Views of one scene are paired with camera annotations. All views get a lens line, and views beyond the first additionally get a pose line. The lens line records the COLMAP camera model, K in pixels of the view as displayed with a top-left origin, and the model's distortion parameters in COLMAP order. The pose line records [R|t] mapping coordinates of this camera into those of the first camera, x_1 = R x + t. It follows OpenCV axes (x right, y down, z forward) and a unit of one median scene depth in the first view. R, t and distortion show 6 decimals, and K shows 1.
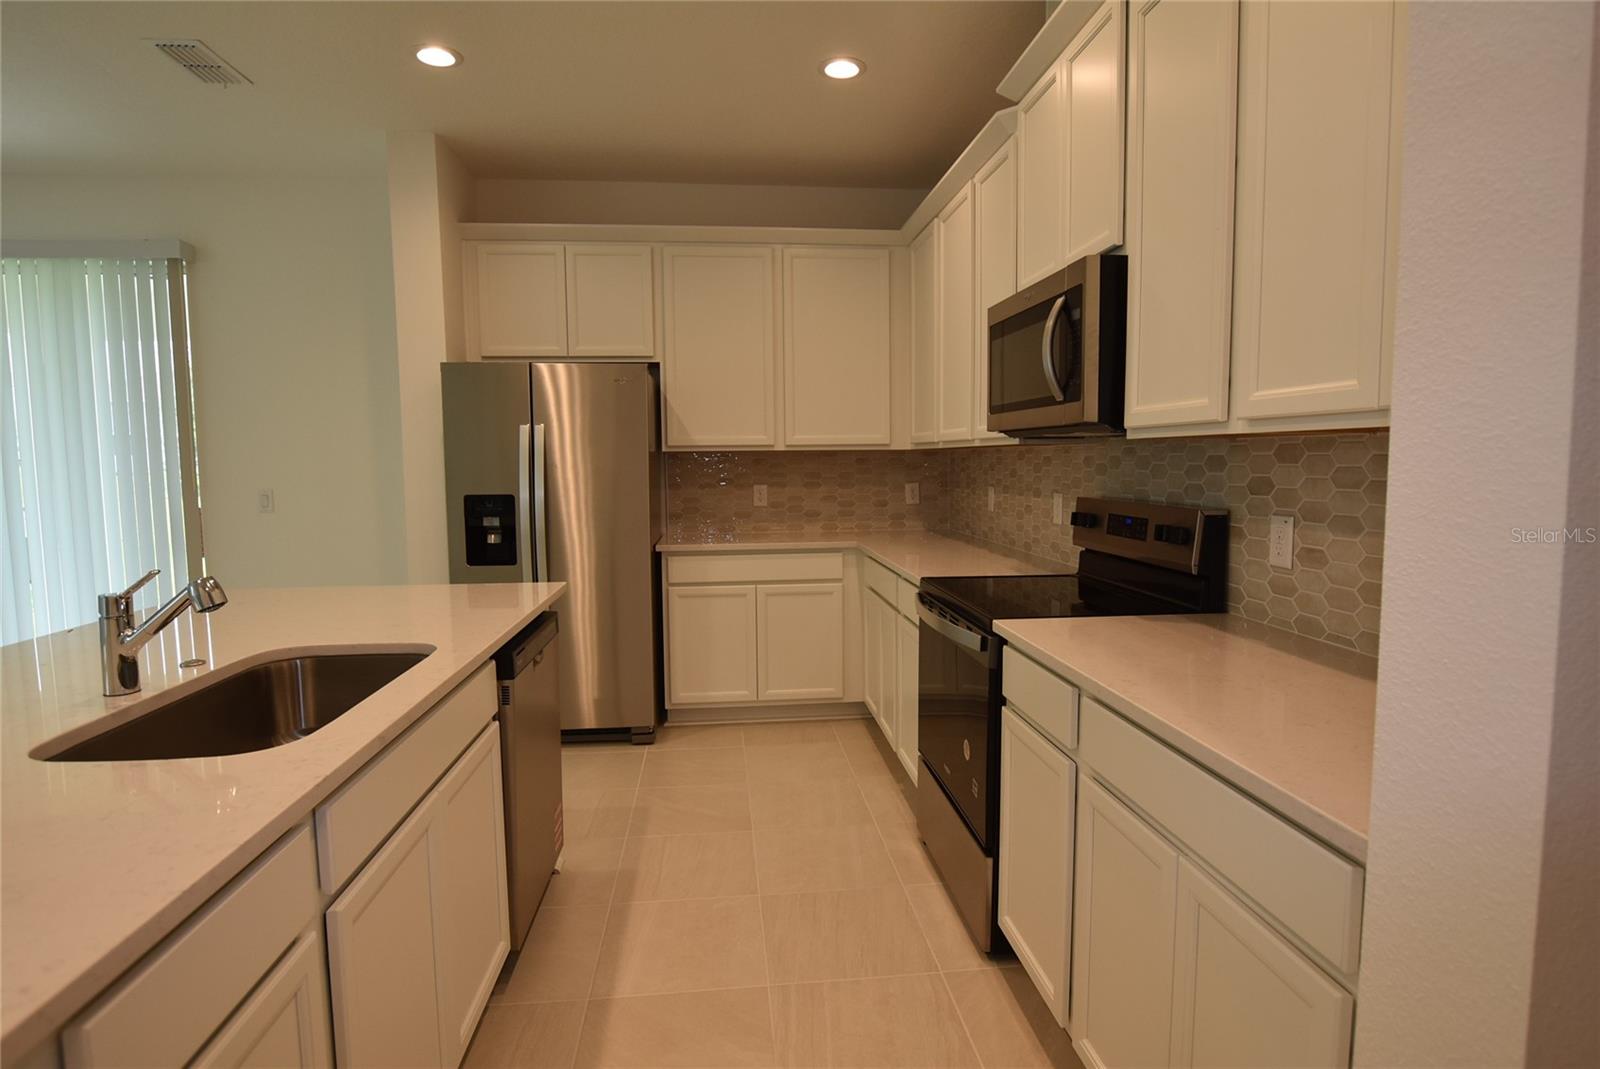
lens RADIAL K [[842.9, 0, 807.8], [0, 842.9, 531.7], [0, 0, 1]] dist [-0.025030, 0.003791]
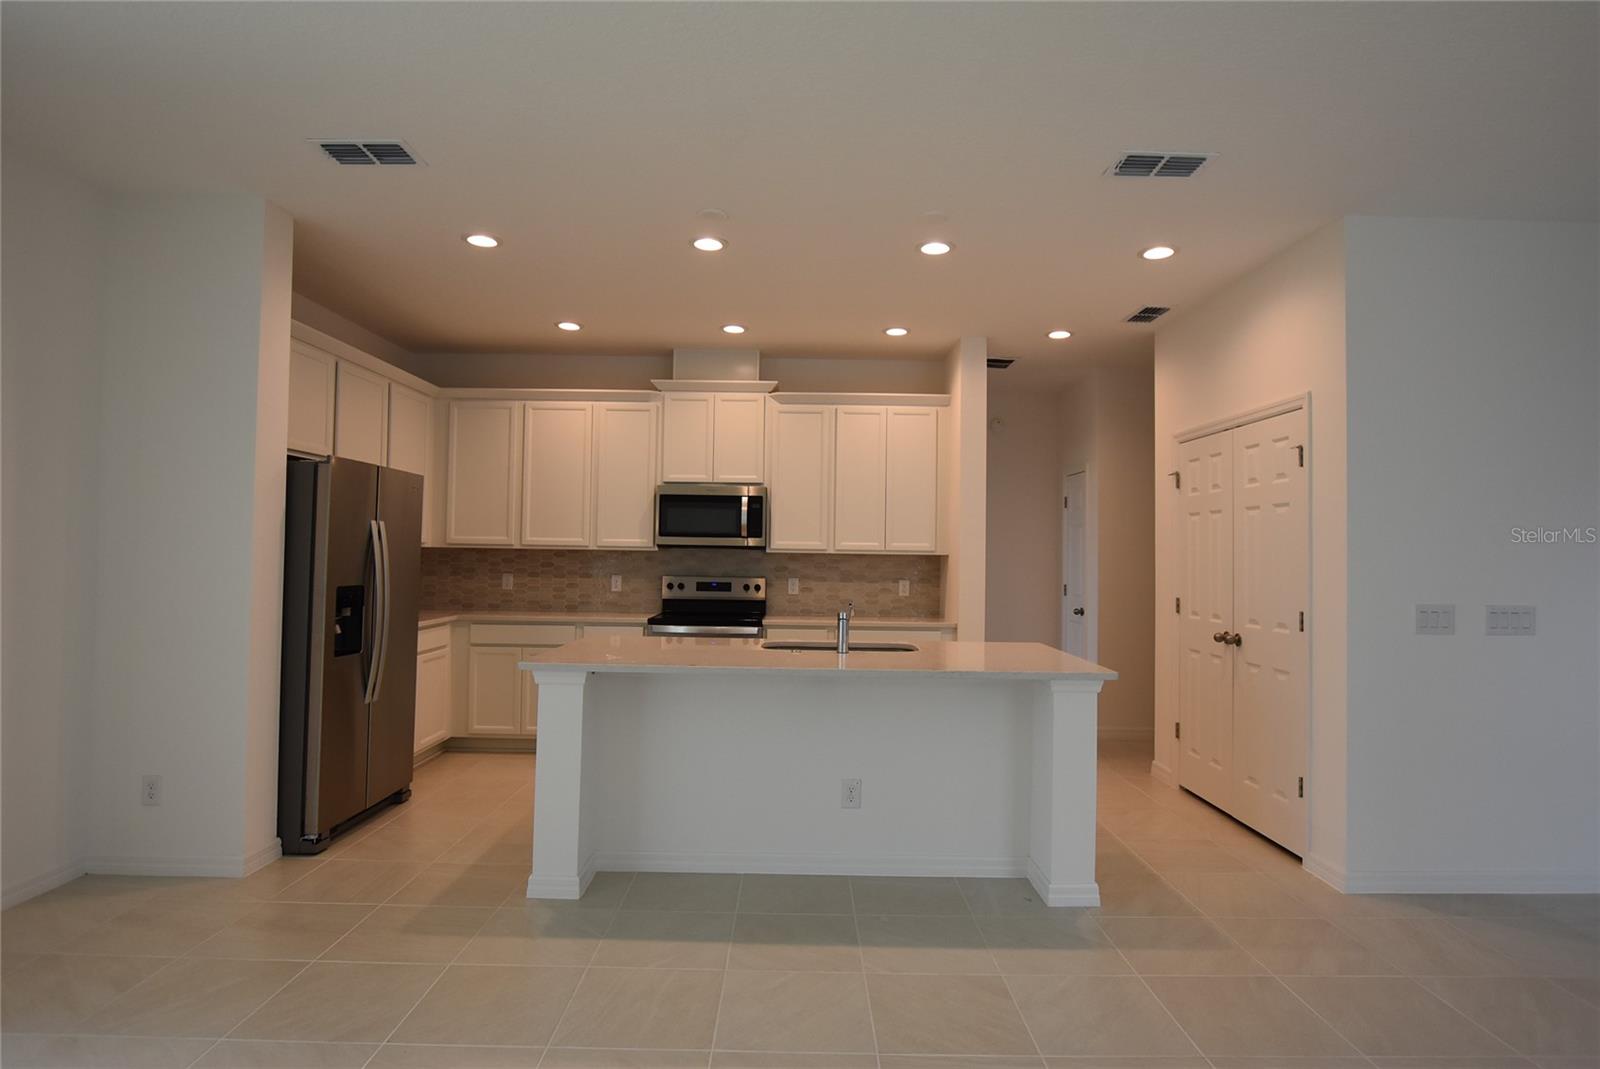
lens RADIAL K [[842.9, 0, 800.1], [0, 842.9, 533.5], [0, 0, 1]] dist [-0.025030, 0.003791]
pose [[0.105077, 0.034607, 0.993862, -1.217526], [0.069977, 0.996660, -0.042103, -0.023995], [-0.991999, 0.073972, 0.102304, 0.302229]]
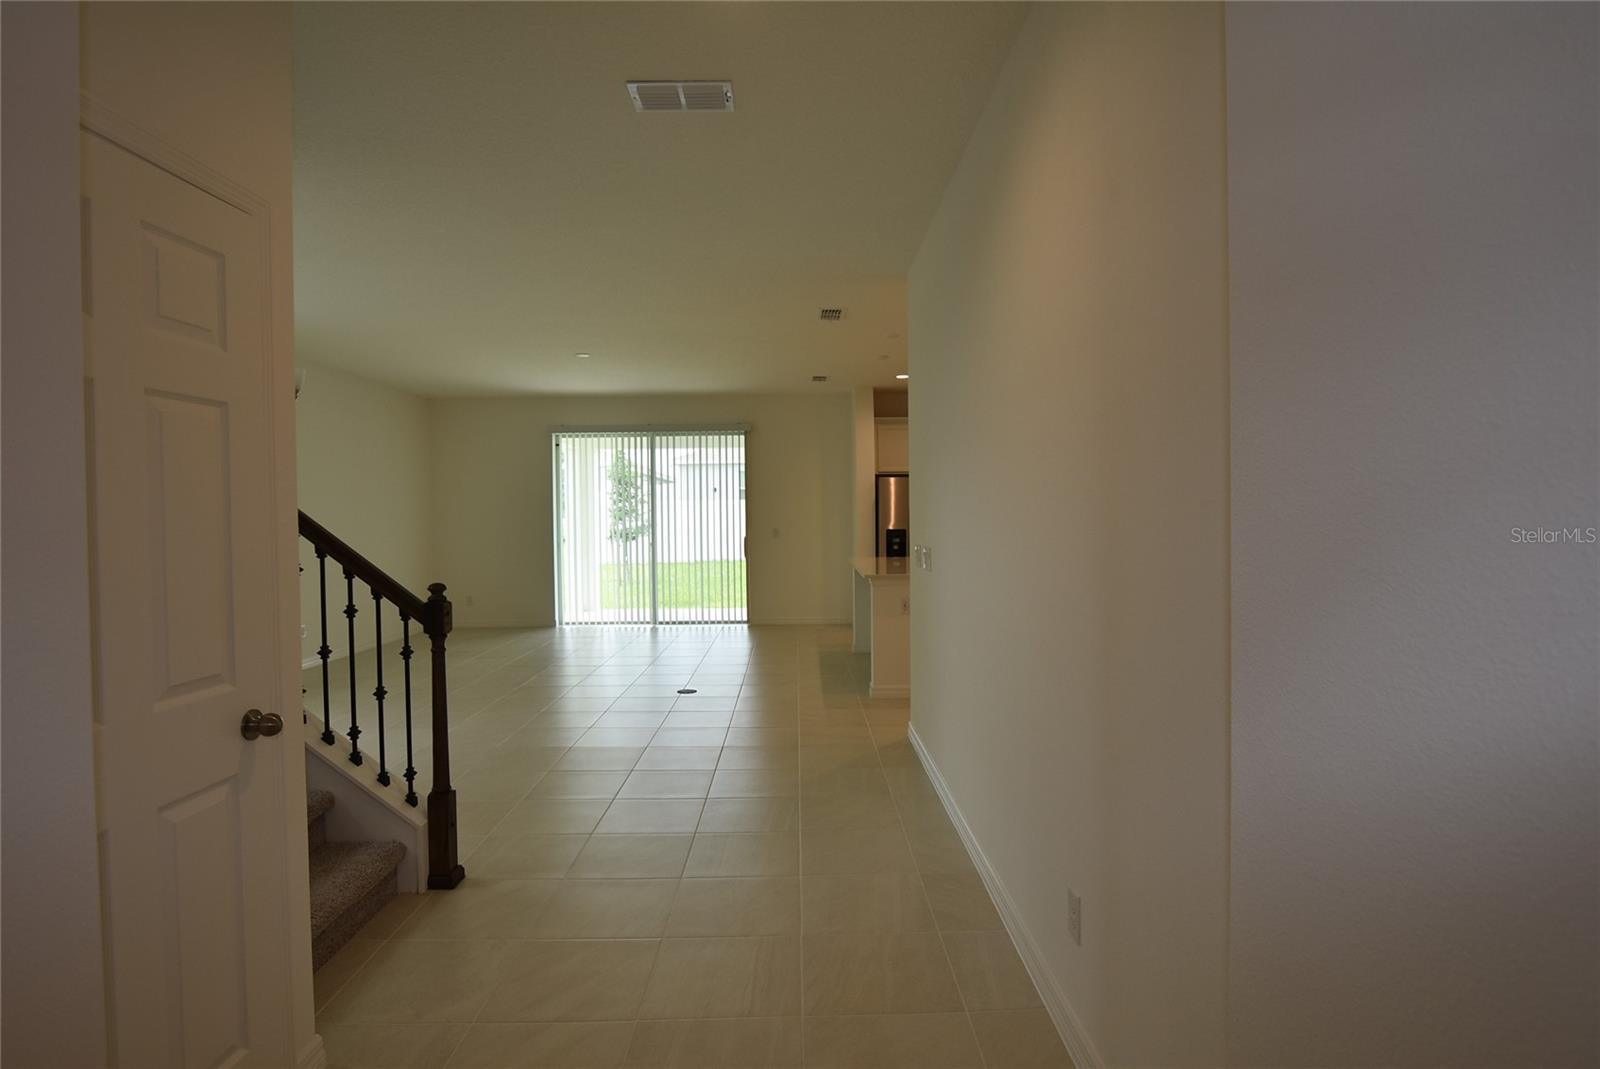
lens RADIAL K [[842.9, 0, 776.0], [0, 842.9, 539.4], [0, 0, 1]] dist [-0.025030, 0.003791]
pose [[0.993059, 0.005116, -0.117505, -0.397191], [-0.011349, 0.998560, -0.052435, 0.110114], [0.117068, 0.053405, 0.991687, -1.392104]]
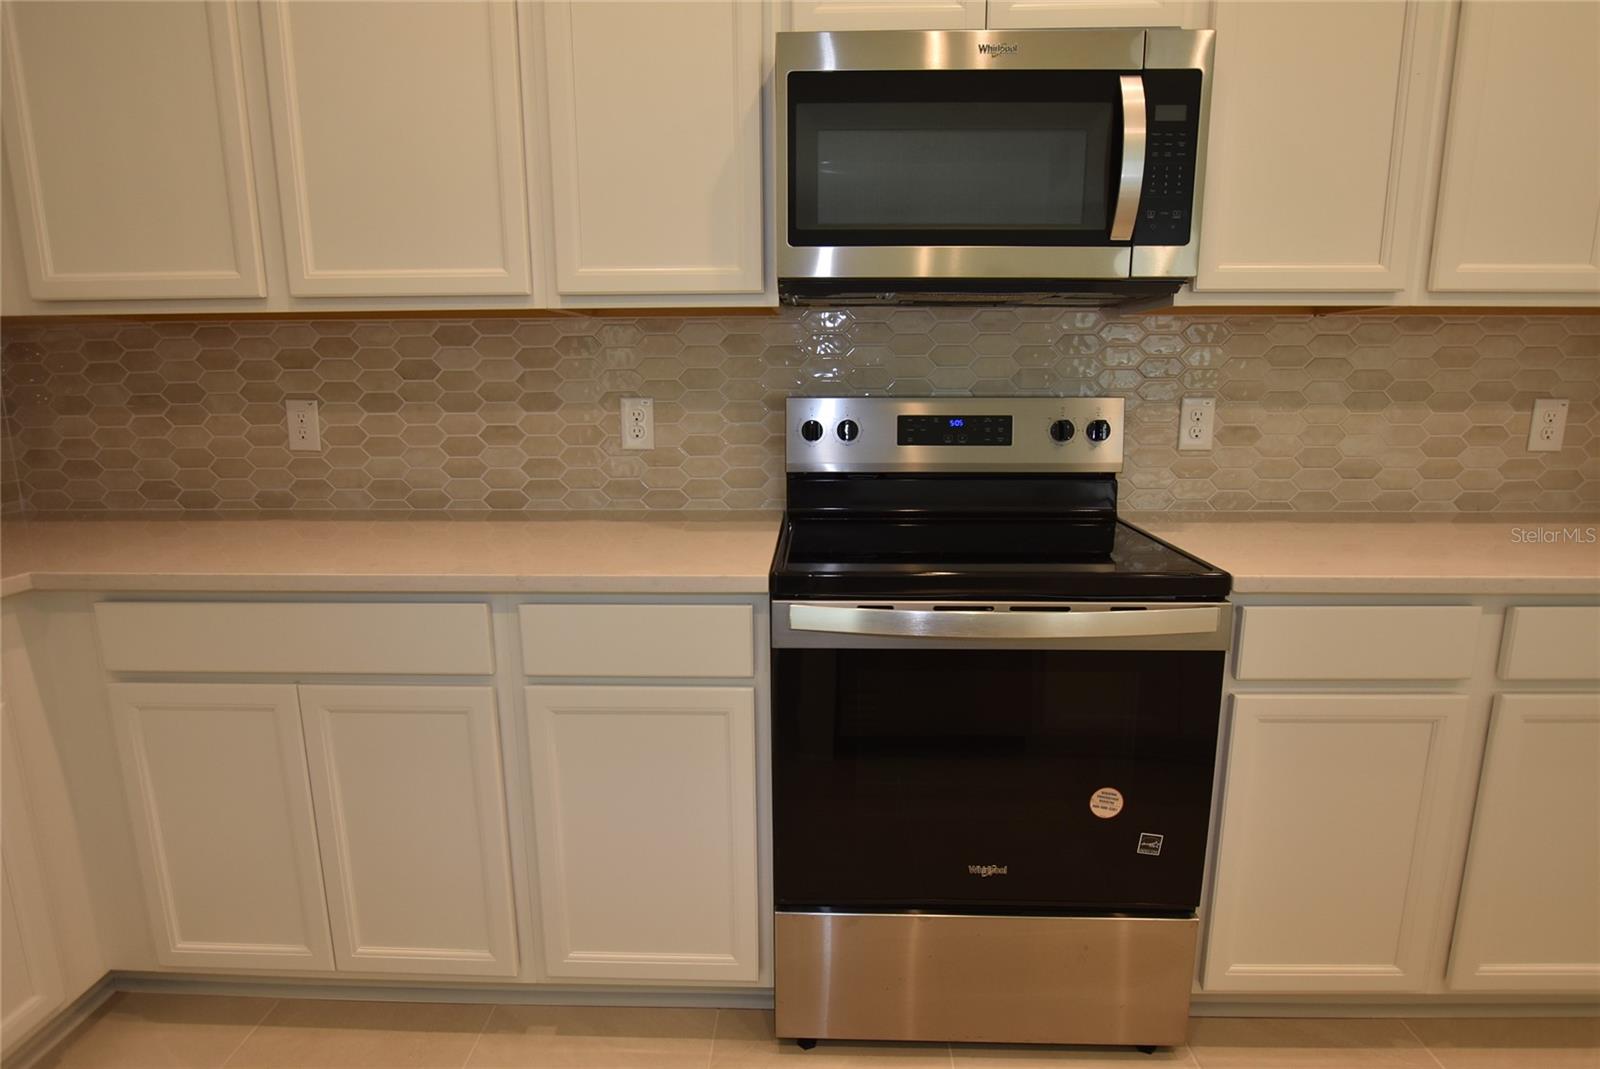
lens RADIAL K [[842.9, 0, 796.4], [0, 842.9, 531.9], [0, 0, 1]] dist [-0.025030, 0.003791]
pose [[0.135611, -0.182915, 0.973731, -0.228112], [0.089000, 0.981086, 0.171902, -0.035511], [-0.986757, 0.063350, 0.149325, 0.628658]]
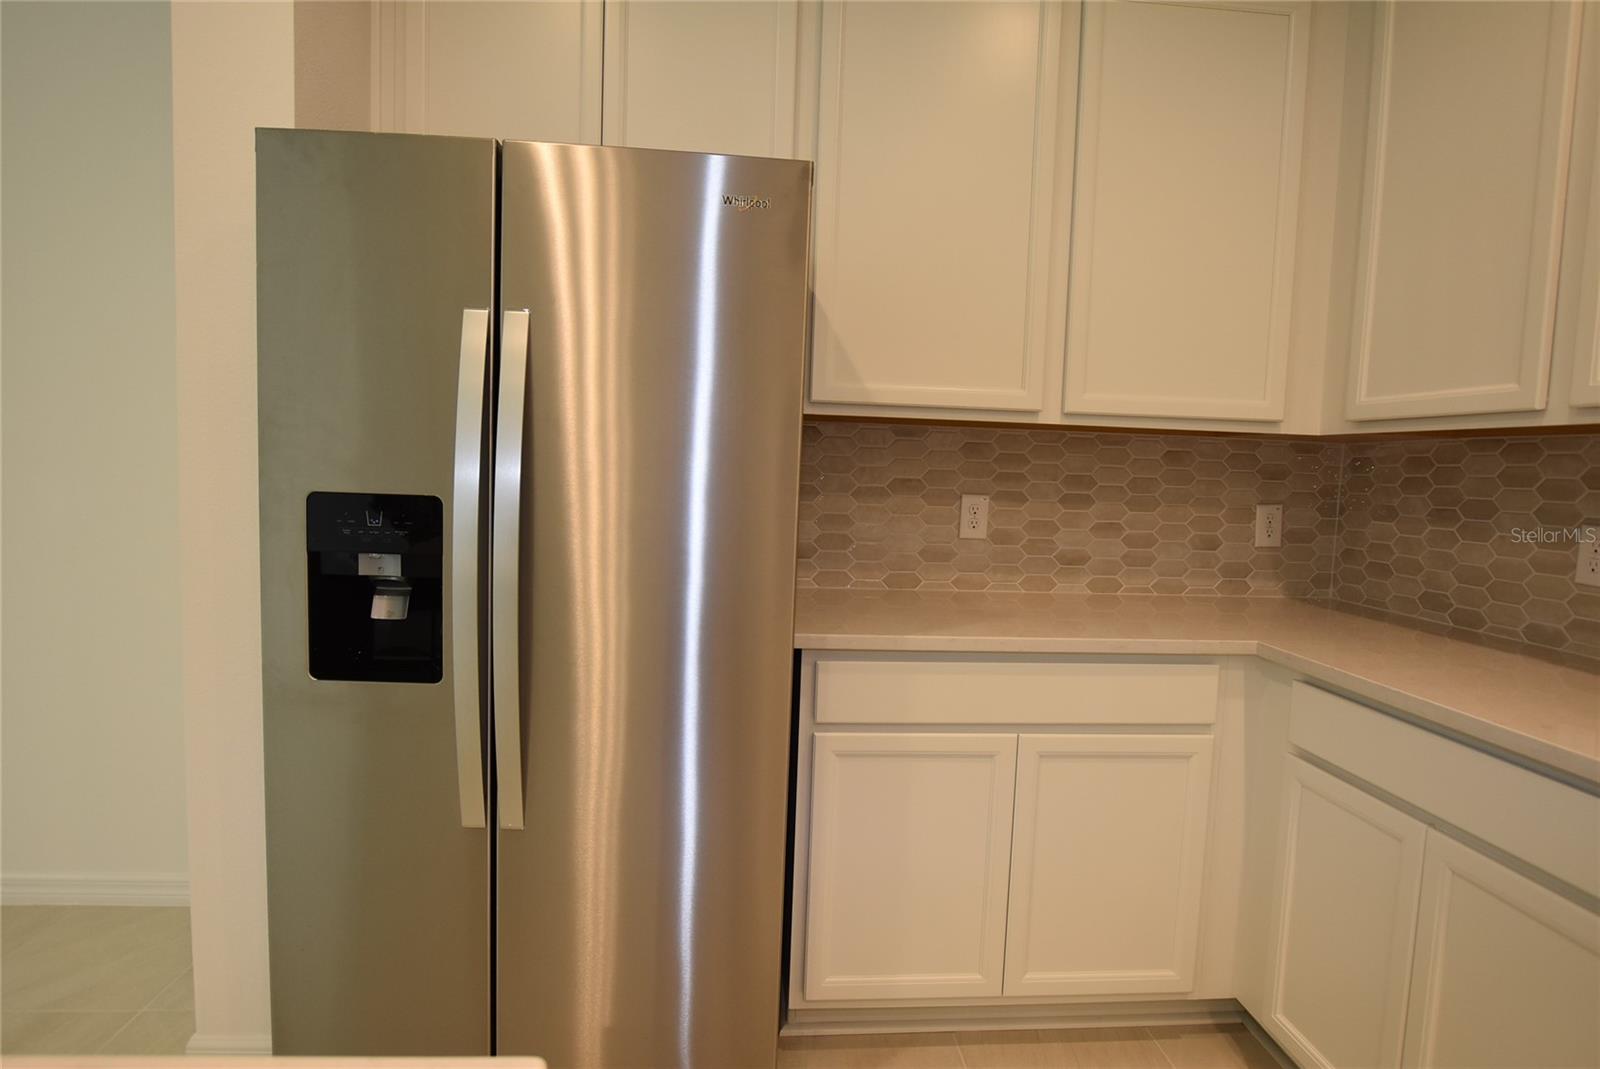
lens RADIAL K [[842.9, 0, 807.7], [0, 842.9, 534.1], [0, 0, 1]] dist [-0.025030, 0.003791]
pose [[0.998813, 0.045504, -0.017392, -0.162869], [-0.045583, 0.998952, -0.004141, -0.029936], [0.017185, 0.004929, 0.999840, 0.569965]]
